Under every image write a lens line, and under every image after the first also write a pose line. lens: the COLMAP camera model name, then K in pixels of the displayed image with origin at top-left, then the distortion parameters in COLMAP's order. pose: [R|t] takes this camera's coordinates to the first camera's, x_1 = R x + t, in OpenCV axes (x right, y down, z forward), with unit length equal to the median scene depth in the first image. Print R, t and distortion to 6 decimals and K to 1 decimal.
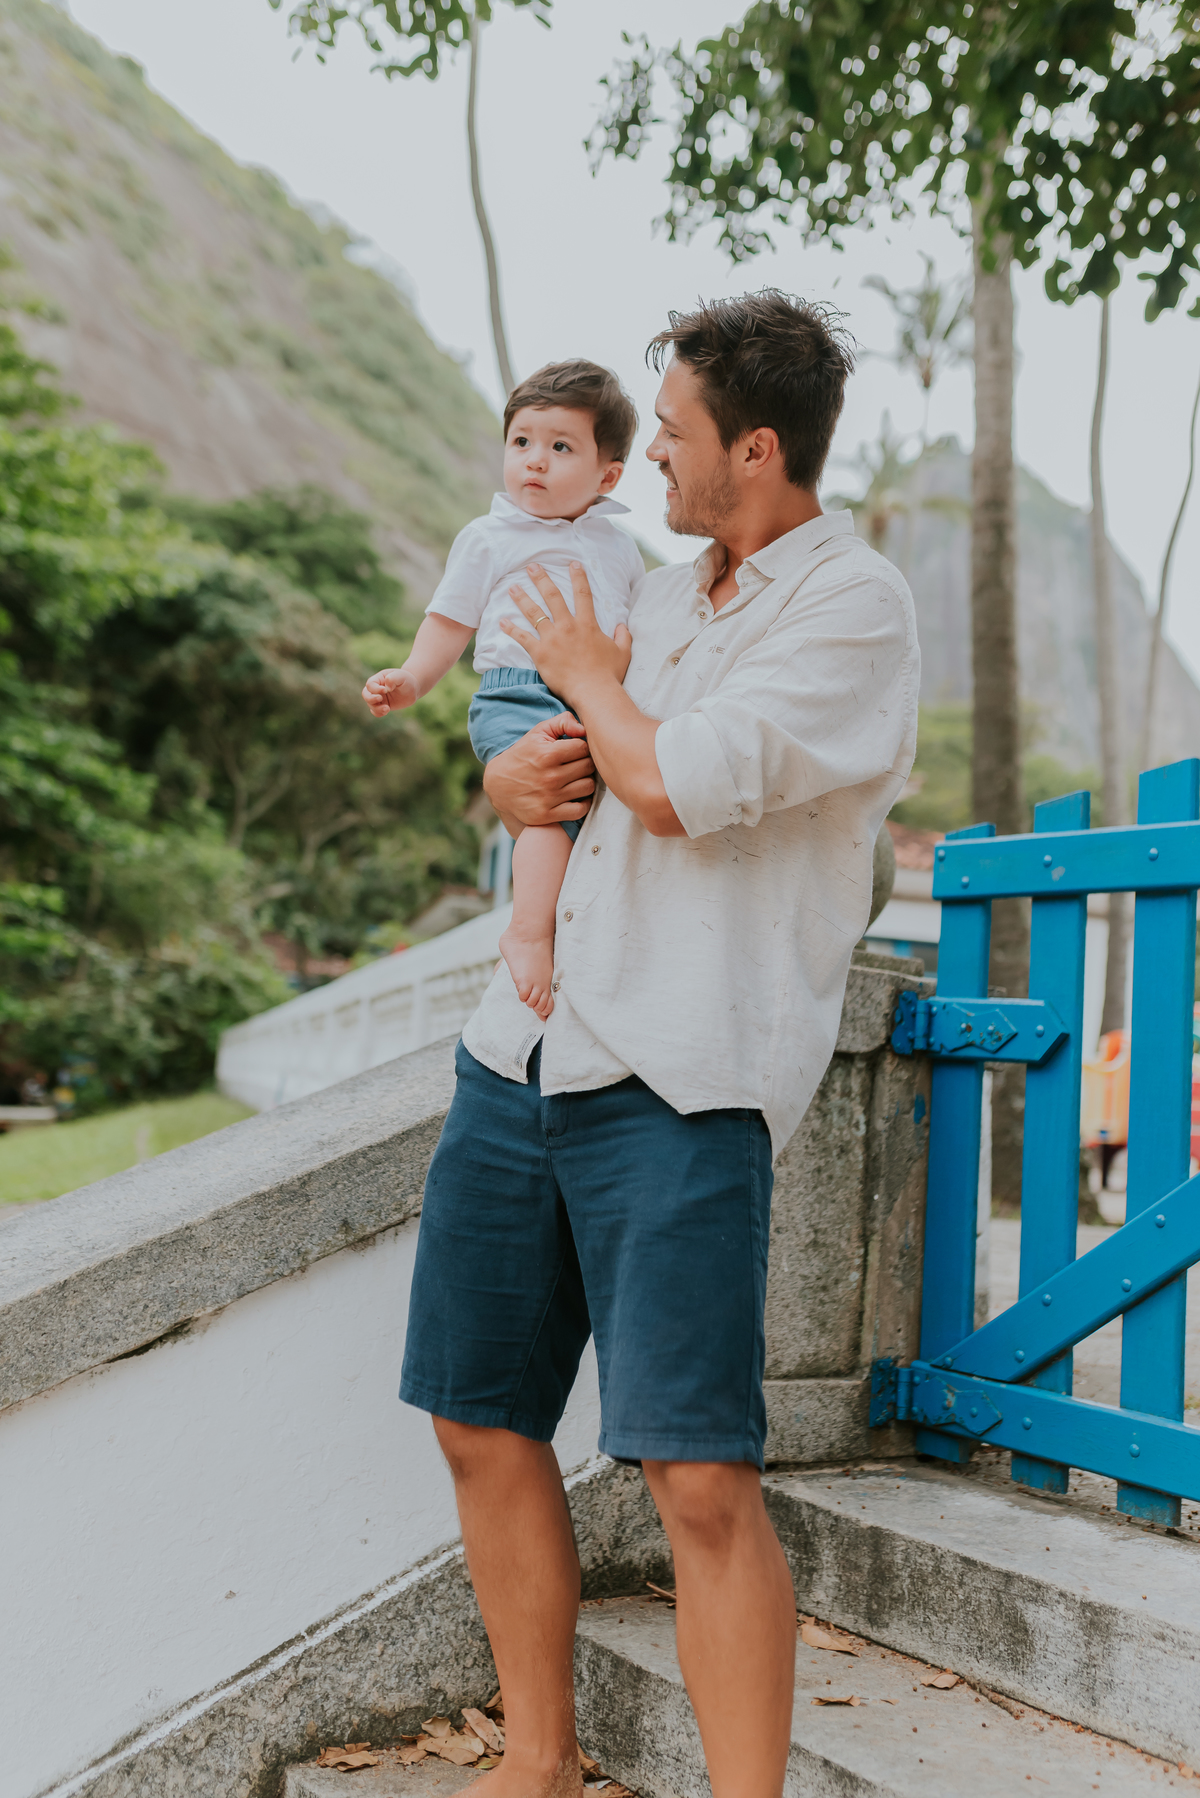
lens RADIAL K [[1779.0, 0, 600.0], [0, 1779.0, 899.0], [0, 0, 1]] dist [-0.001789, 0.006919]
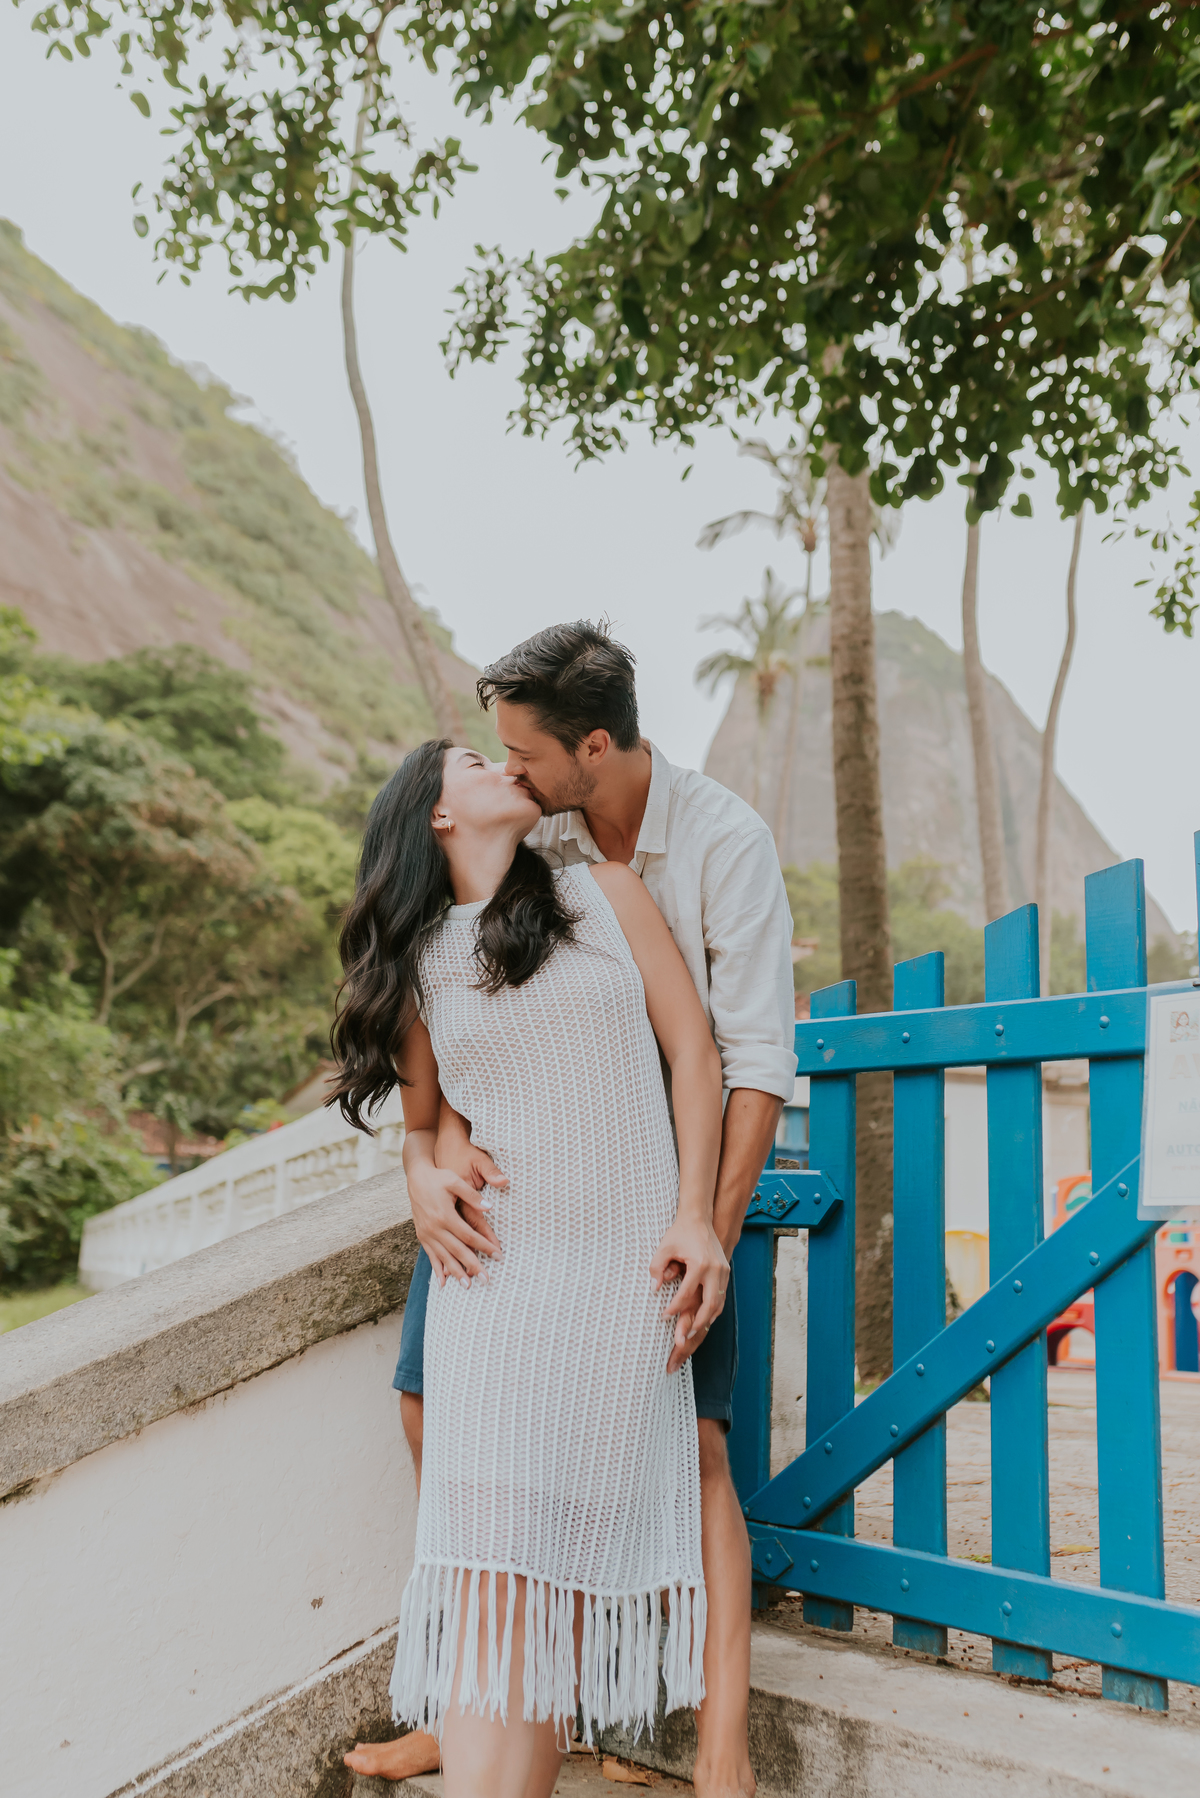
lens RADIAL K [[1958.5, 0, 612.2], [0, 1958.5, 833.6], [0, 0, 1]] dist [-0.007375, 0.022577]
pose [[0.998766, -0.010995, 0.048426, 0.038306], [0.016574, 0.993069, -0.116355, -0.006841], [-0.046811, 0.117014, 0.992026, -0.136846]]
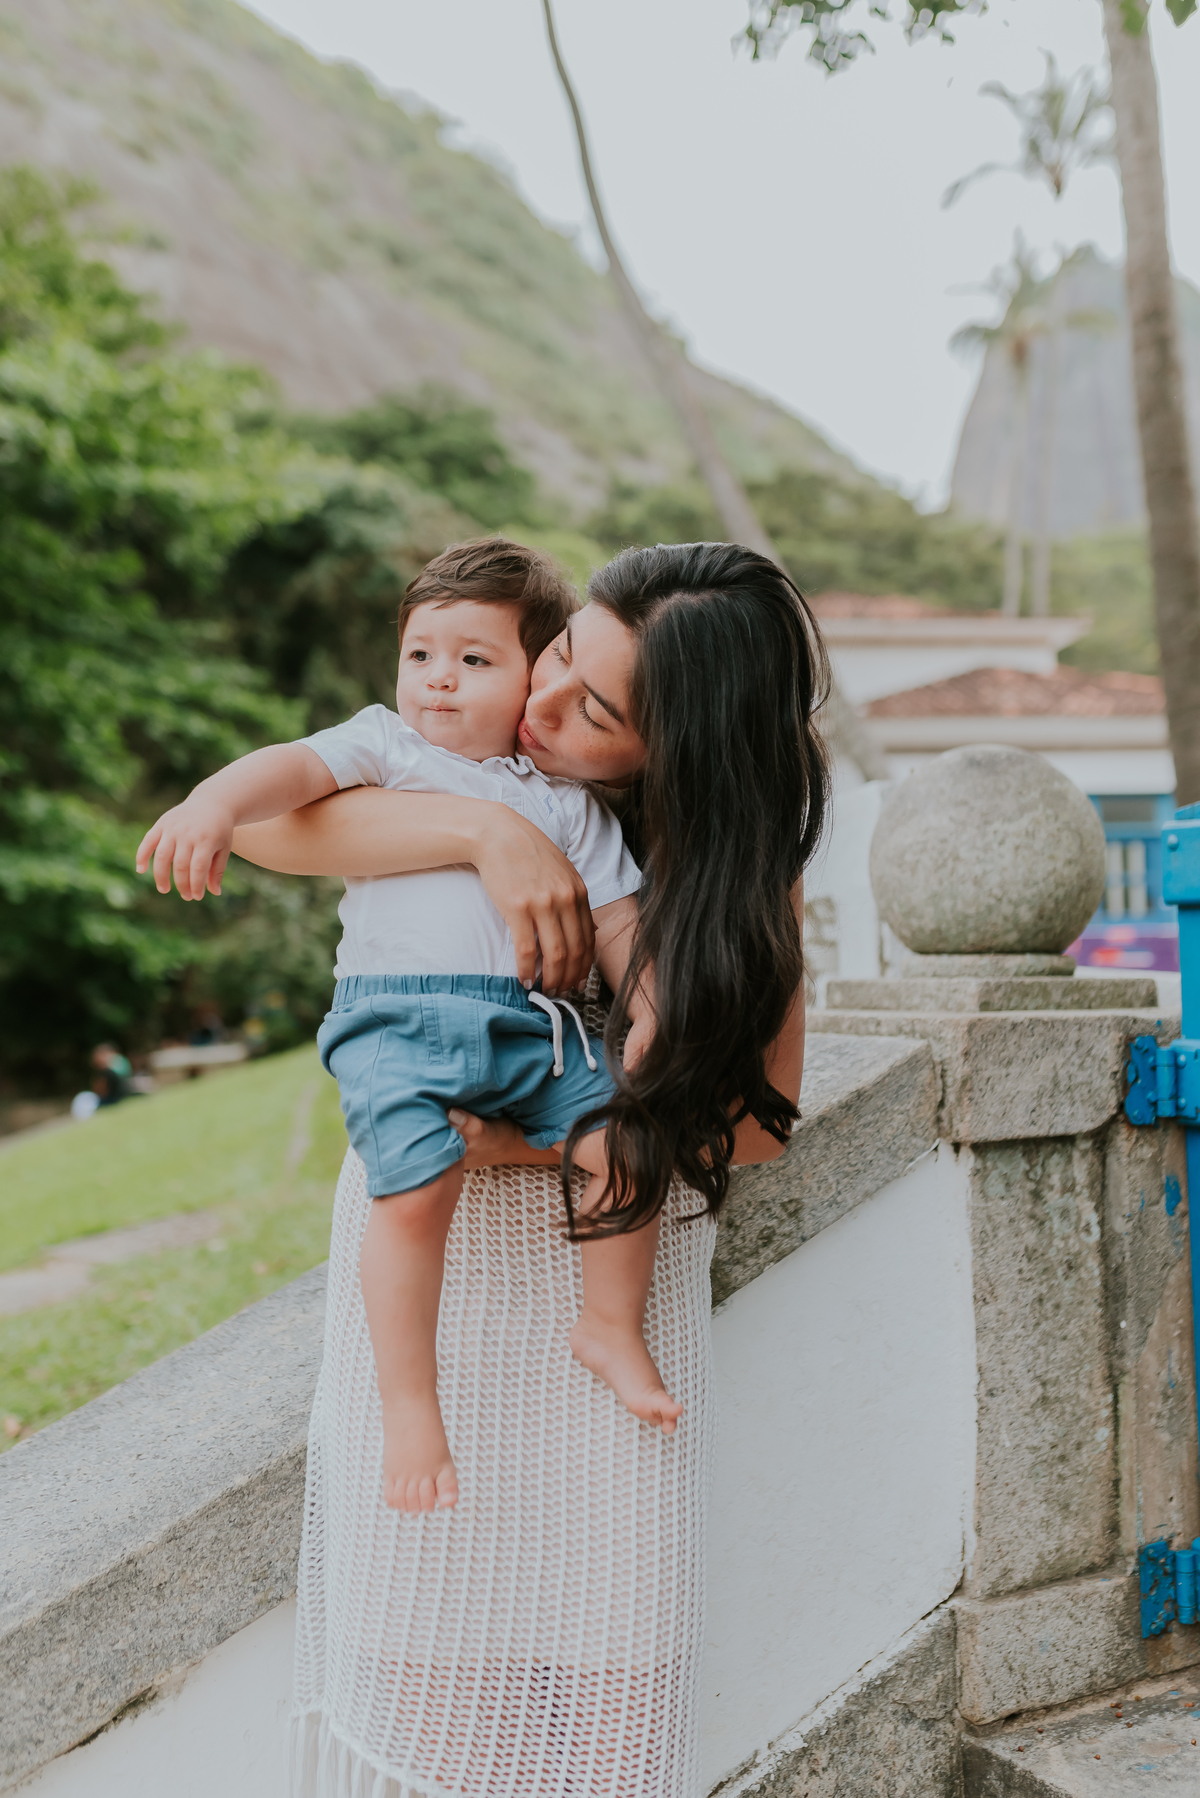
lens RADIAL K [[1641.9, 0, 642.2], [0, 1641.9, 854.6], [0, 0, 1]] dist [-0.003317, 0.002741]
pose [[0.990432, -0.101049, -0.093991, 0.027633], [0.107702, 0.991812, 0.068621, -0.057455], [0.086287, -0.078088, 0.993205, 0.213235]]
